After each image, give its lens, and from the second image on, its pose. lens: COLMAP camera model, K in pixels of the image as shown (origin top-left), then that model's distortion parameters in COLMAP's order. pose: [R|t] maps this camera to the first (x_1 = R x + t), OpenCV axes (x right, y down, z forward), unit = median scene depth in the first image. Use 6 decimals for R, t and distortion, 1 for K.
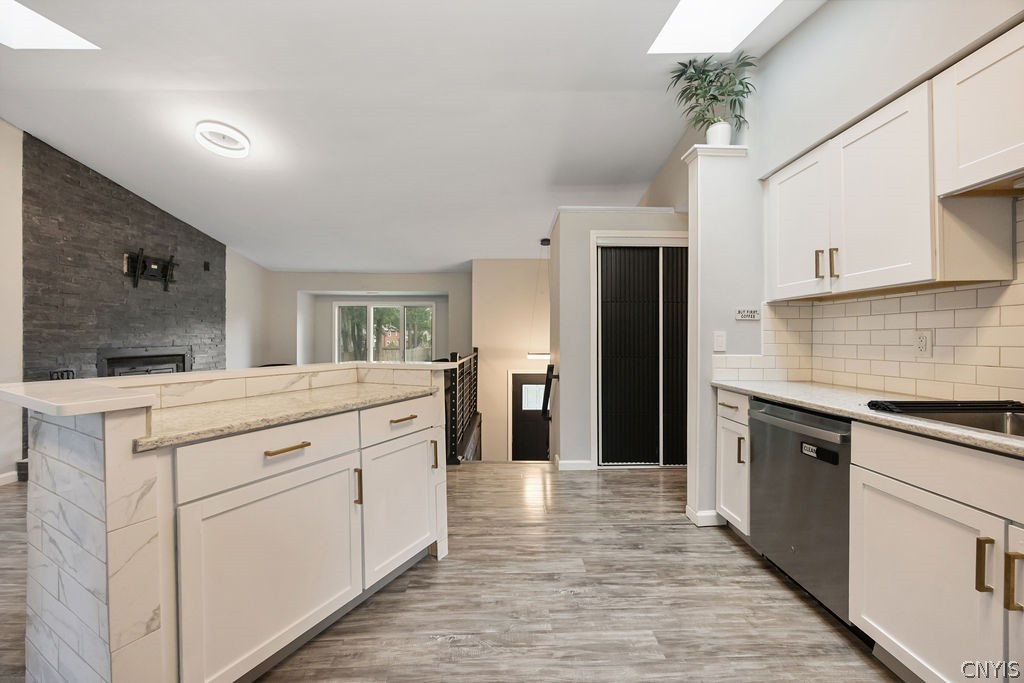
lens RADIAL K [[382.1, 0, 512.0], [0, 382.1, 341.5], [0, 0, 1]] dist [-0.001963, -0.000093]
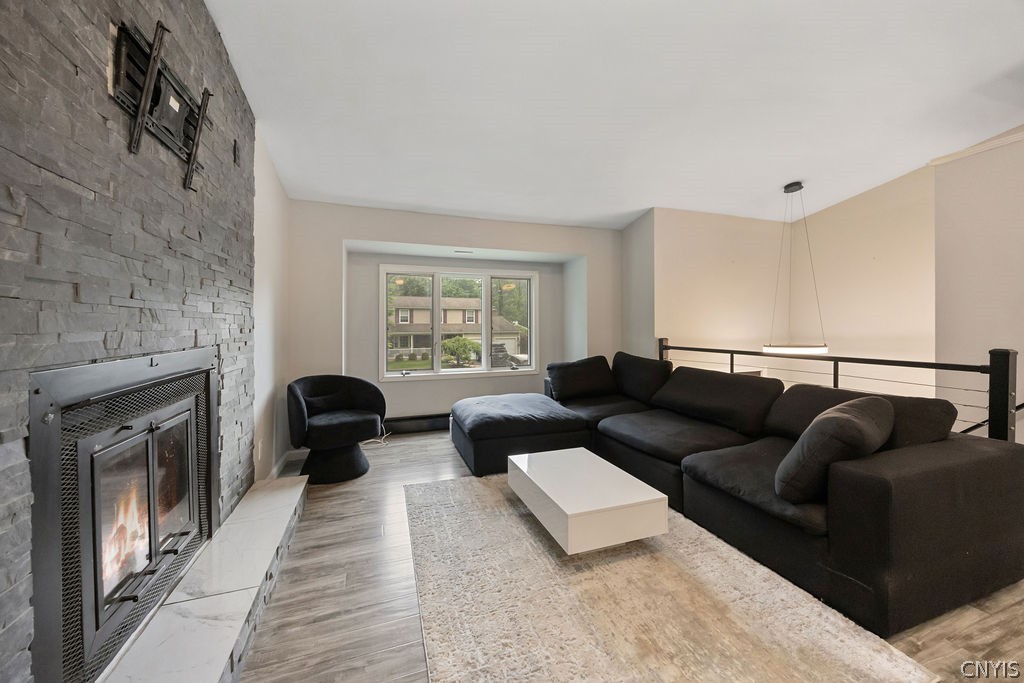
lens RADIAL K [[390.9, 0, 521.0], [0, 390.9, 332.2], [0, 0, 1]] dist [-0.003324, 0.000050]
pose [[0.946334, -0.012903, 0.322931, -0.767167], [0.011369, 0.999913, 0.006636, -0.002221], [-0.322989, -0.002609, 0.946399, 0.592032]]
